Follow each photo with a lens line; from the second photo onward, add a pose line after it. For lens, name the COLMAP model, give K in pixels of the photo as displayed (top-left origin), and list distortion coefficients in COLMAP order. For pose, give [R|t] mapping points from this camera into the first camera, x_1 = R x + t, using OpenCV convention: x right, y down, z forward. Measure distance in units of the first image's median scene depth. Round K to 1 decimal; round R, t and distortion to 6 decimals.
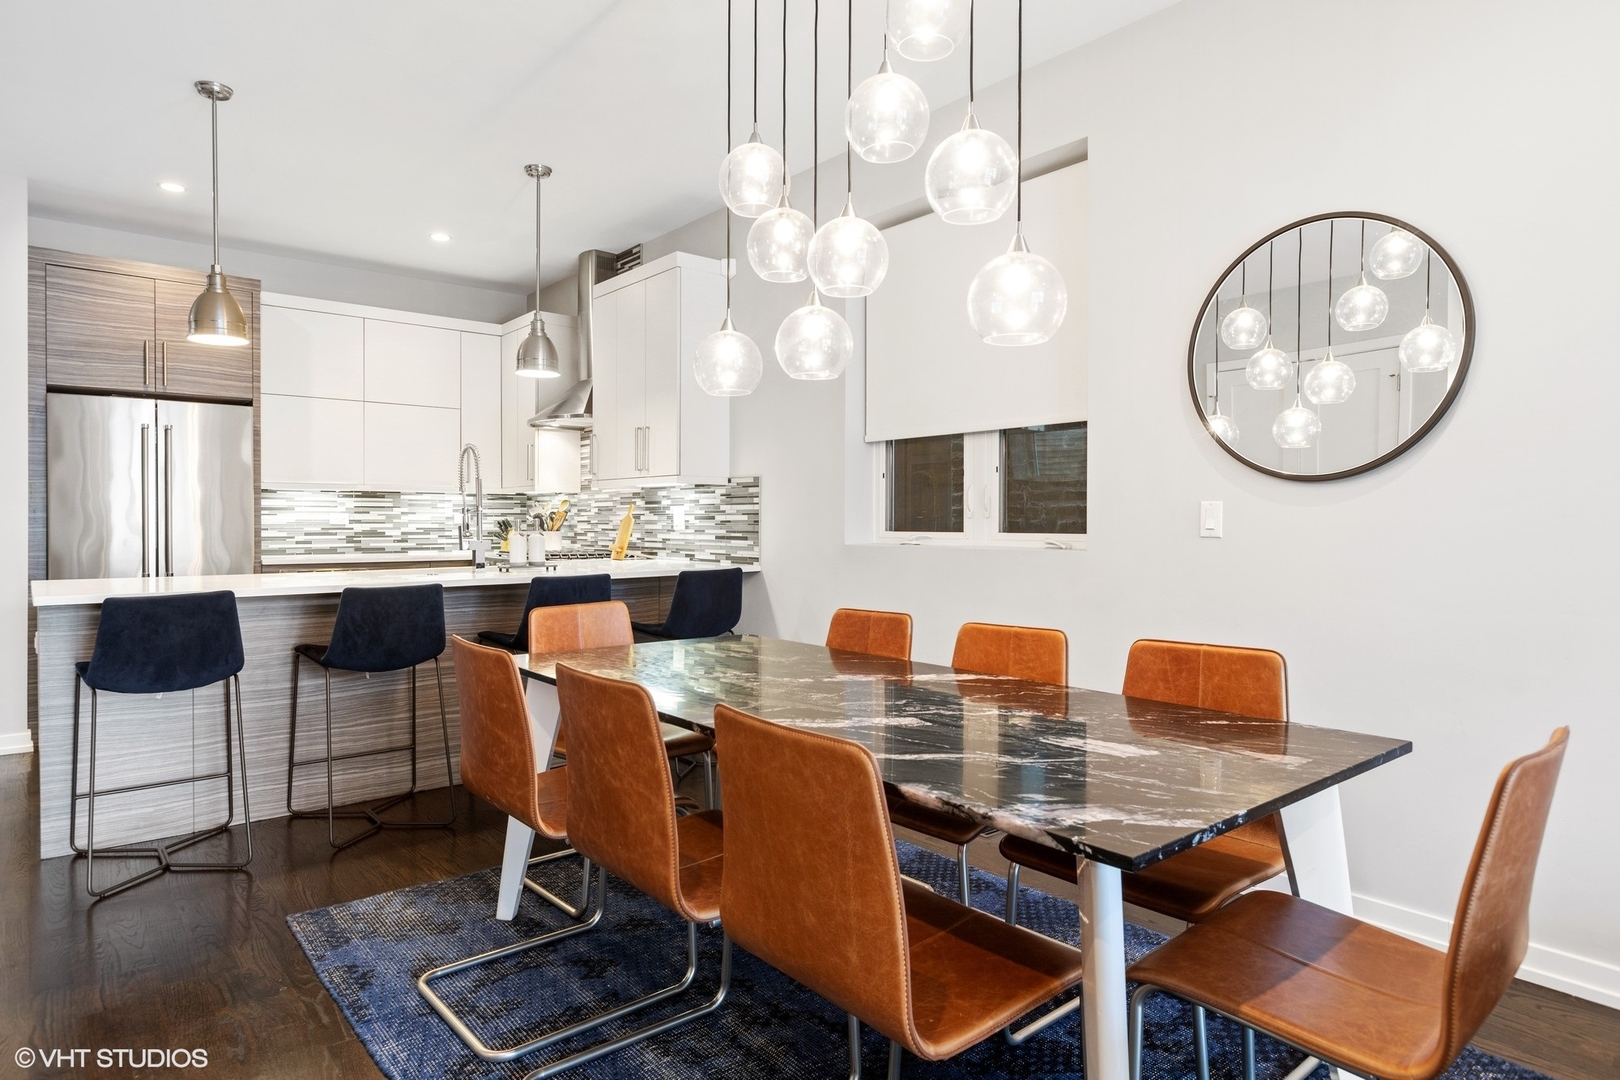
lens RADIAL K [[928.2, 0, 816.0], [0, 928.2, 529.0], [0, 0, 1]] dist [-0.007150, -0.001295]
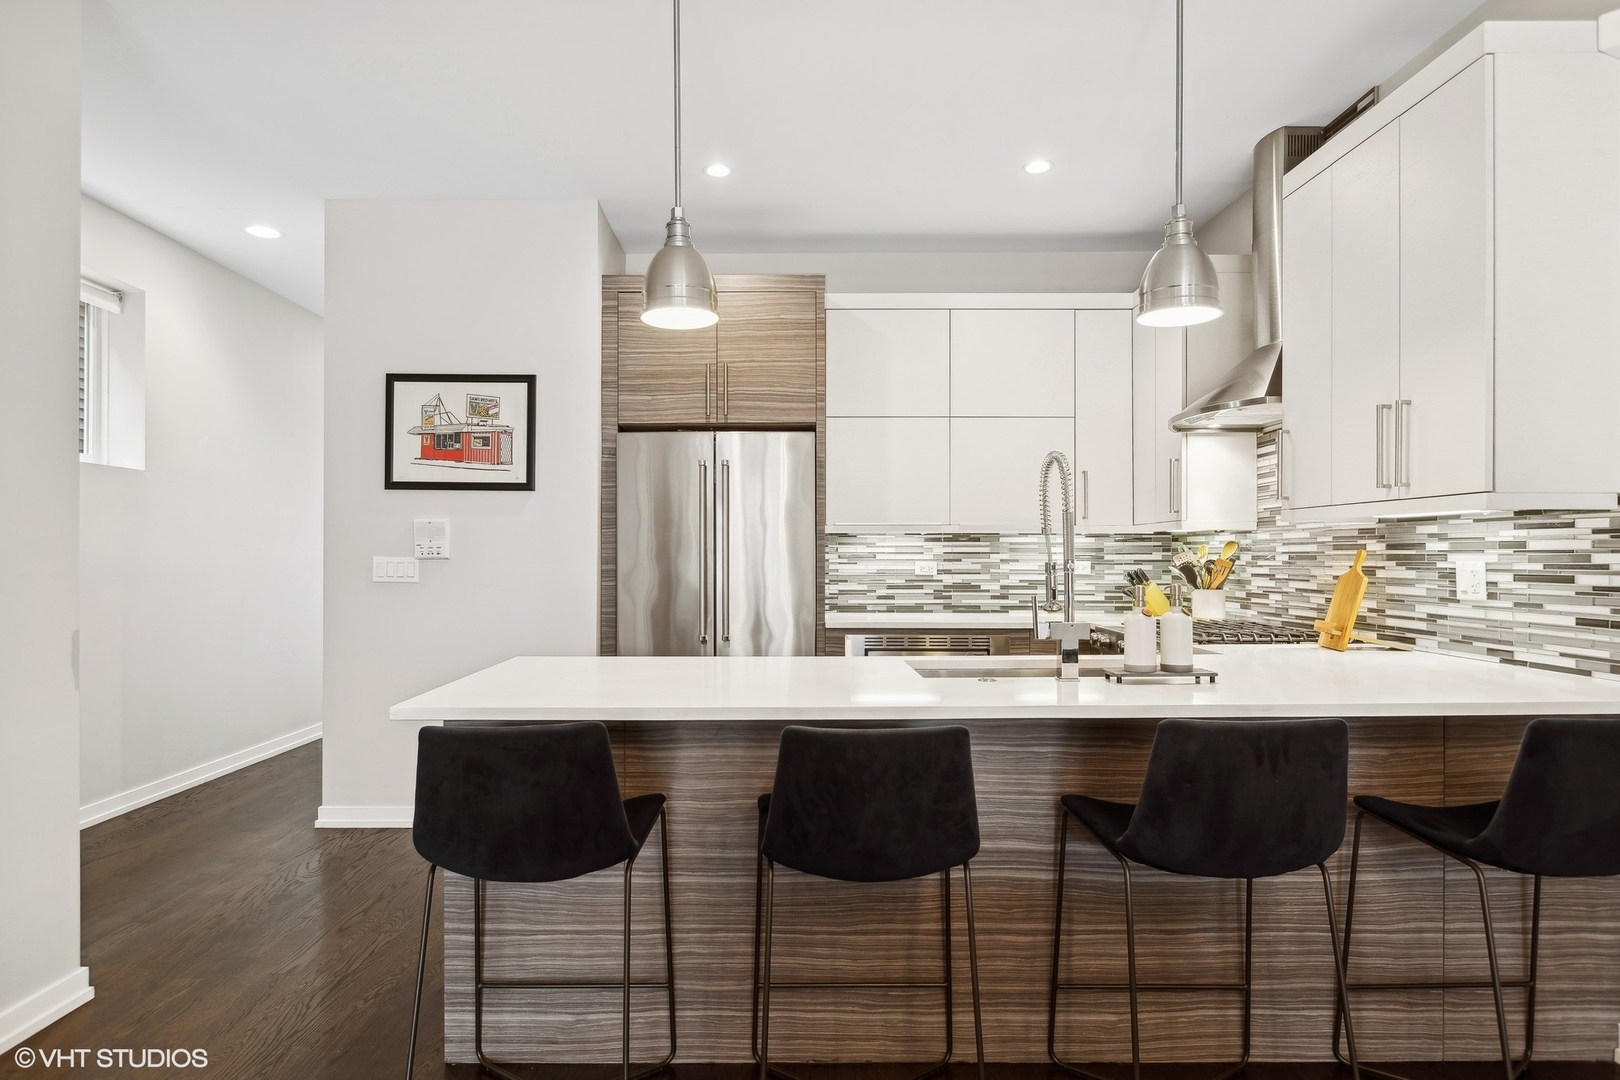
lens RADIAL K [[928.2, 0, 772.8], [0, 928.2, 553.2], [0, 0, 1]] dist [-0.007150, -0.001295]
pose [[0.751862, -0.002978, -0.659314, -0.108027], [-0.004770, 0.999939, -0.009956, -0.019223], [0.659304, 0.010631, 0.751802, 0.387319]]
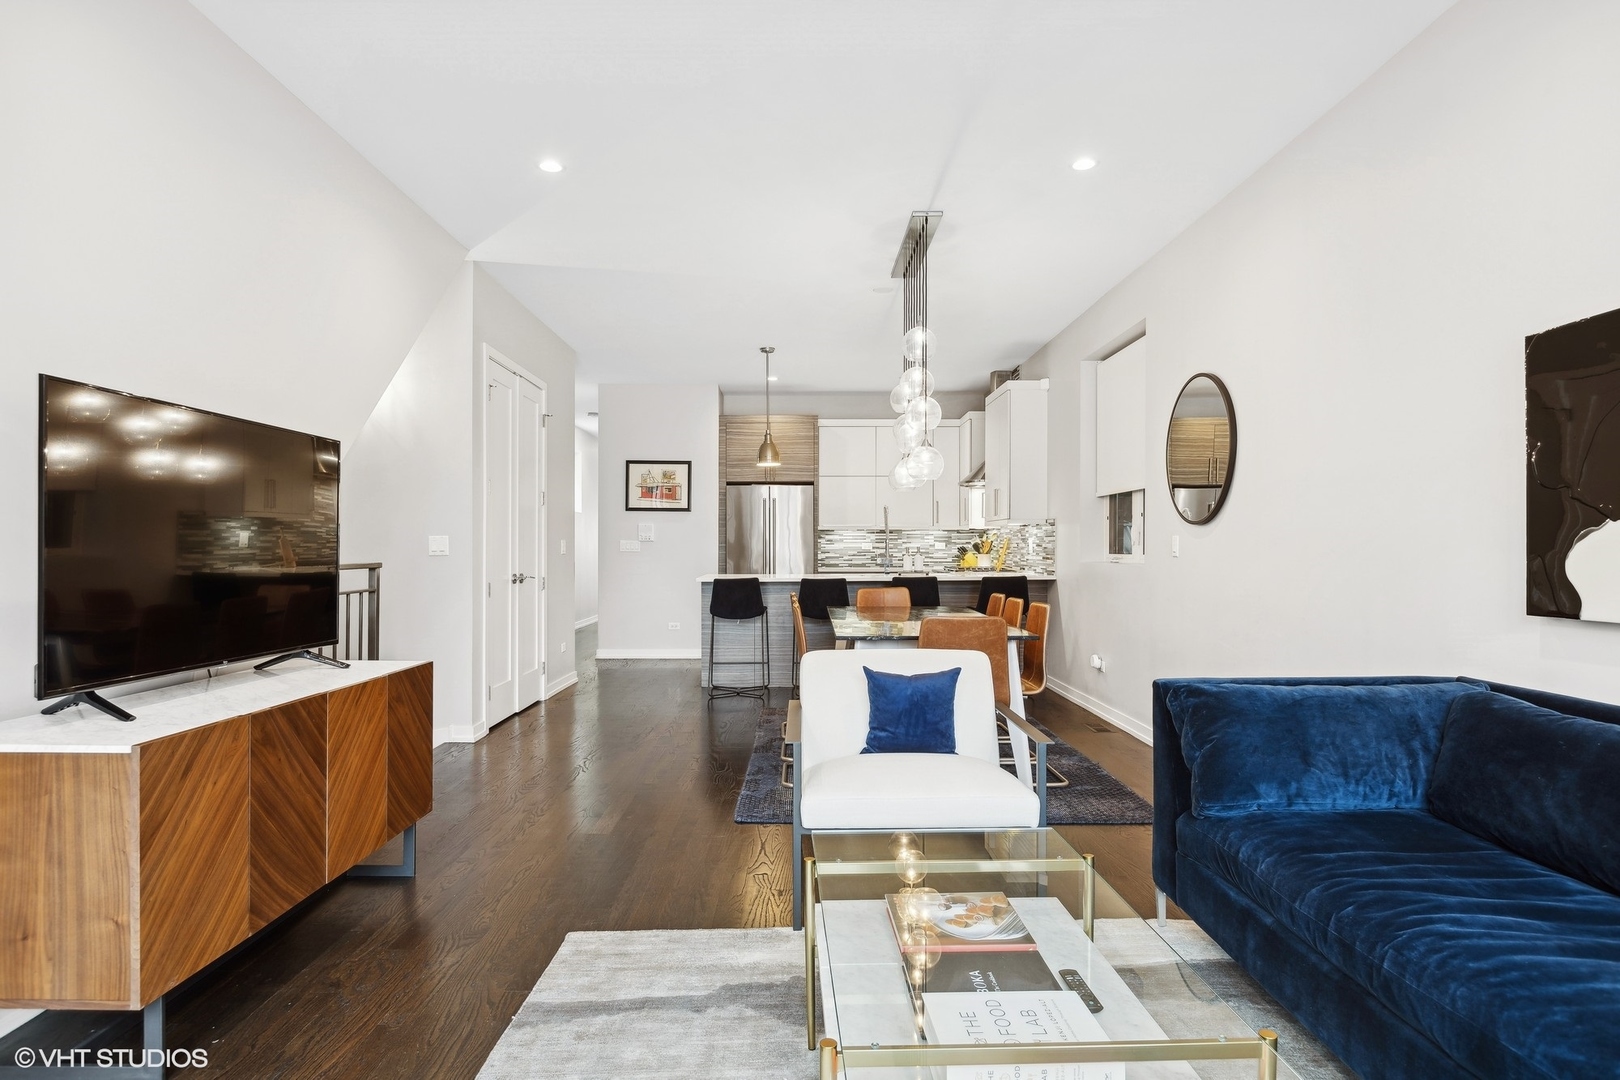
lens RADIAL K [[928.2, 0, 804.5], [0, 928.2, 549.4], [0, 0, 1]] dist [-0.007150, -0.001295]
pose [[0.767459, -0.000572, -0.641097, 0.584827], [-0.003273, 0.999983, -0.004810, 0.003544], [0.641089, 0.005790, 0.767444, -0.442636]]
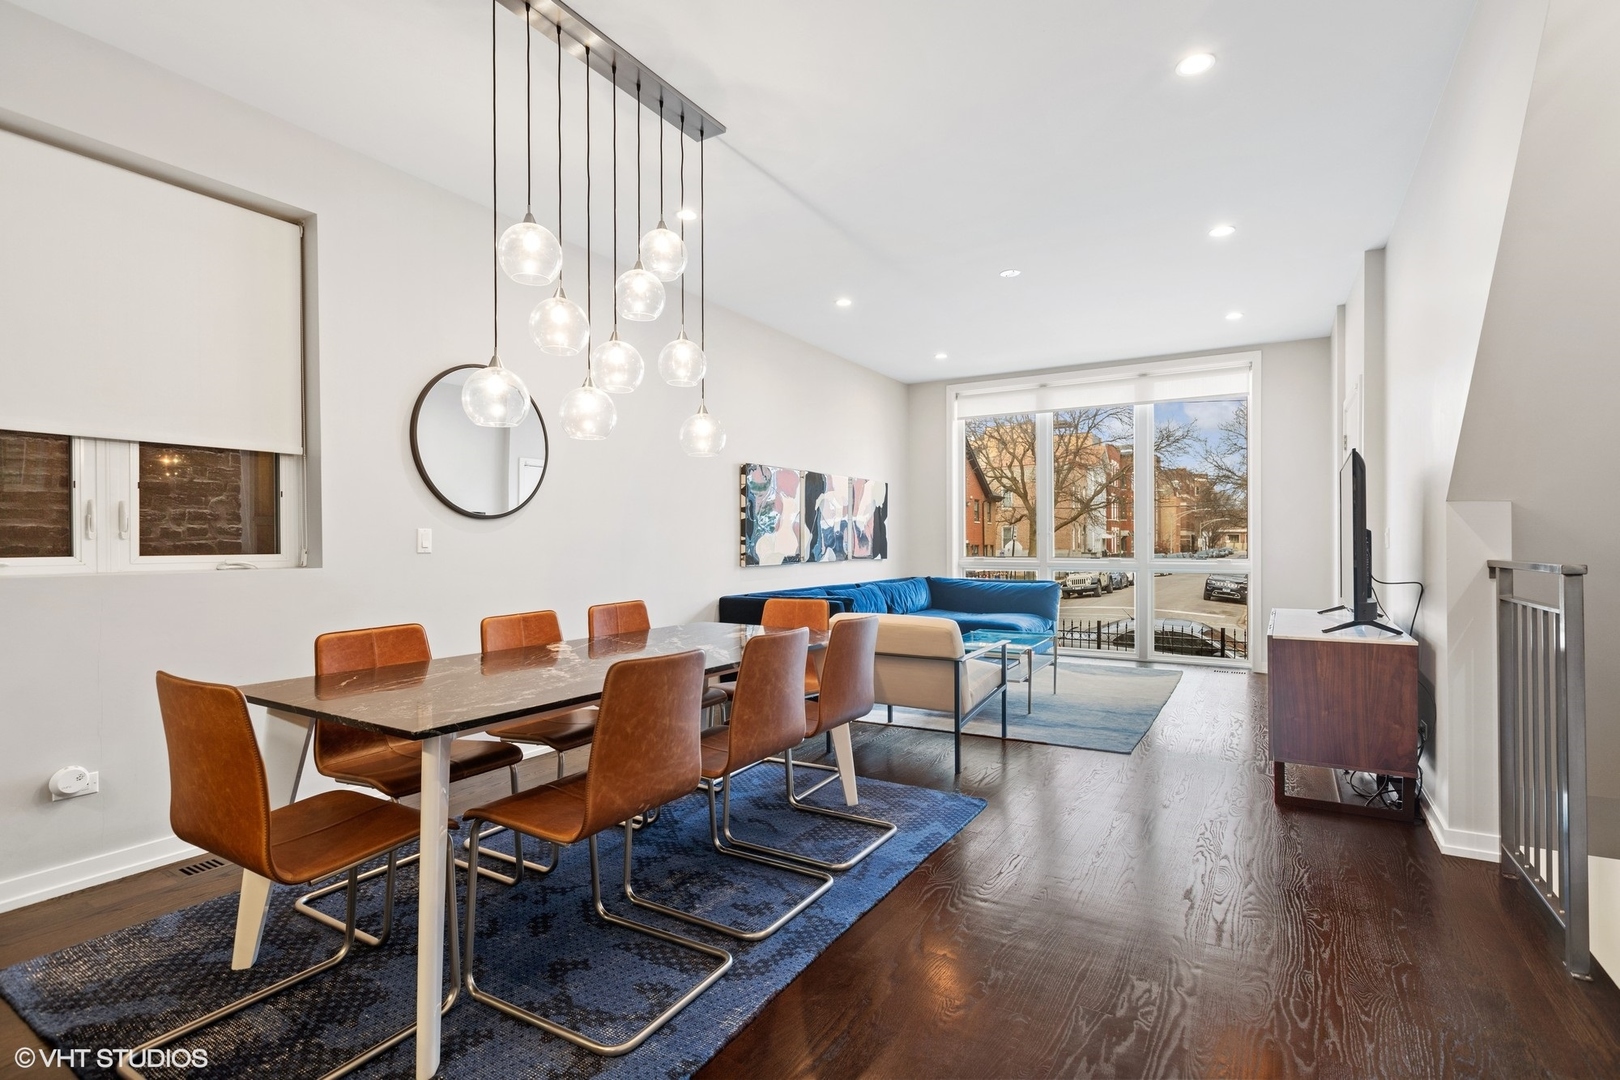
lens RADIAL K [[769.3, 0, 795.5], [0, 769.3, 544.8], [0, 0, 1]] dist [0.002956, -0.000140]
pose [[-0.306389, -0.004142, 0.951897, -0.538885], [0.011269, 0.999905, 0.007978, -0.004722], [-0.951840, 0.013171, -0.306313, 0.477521]]
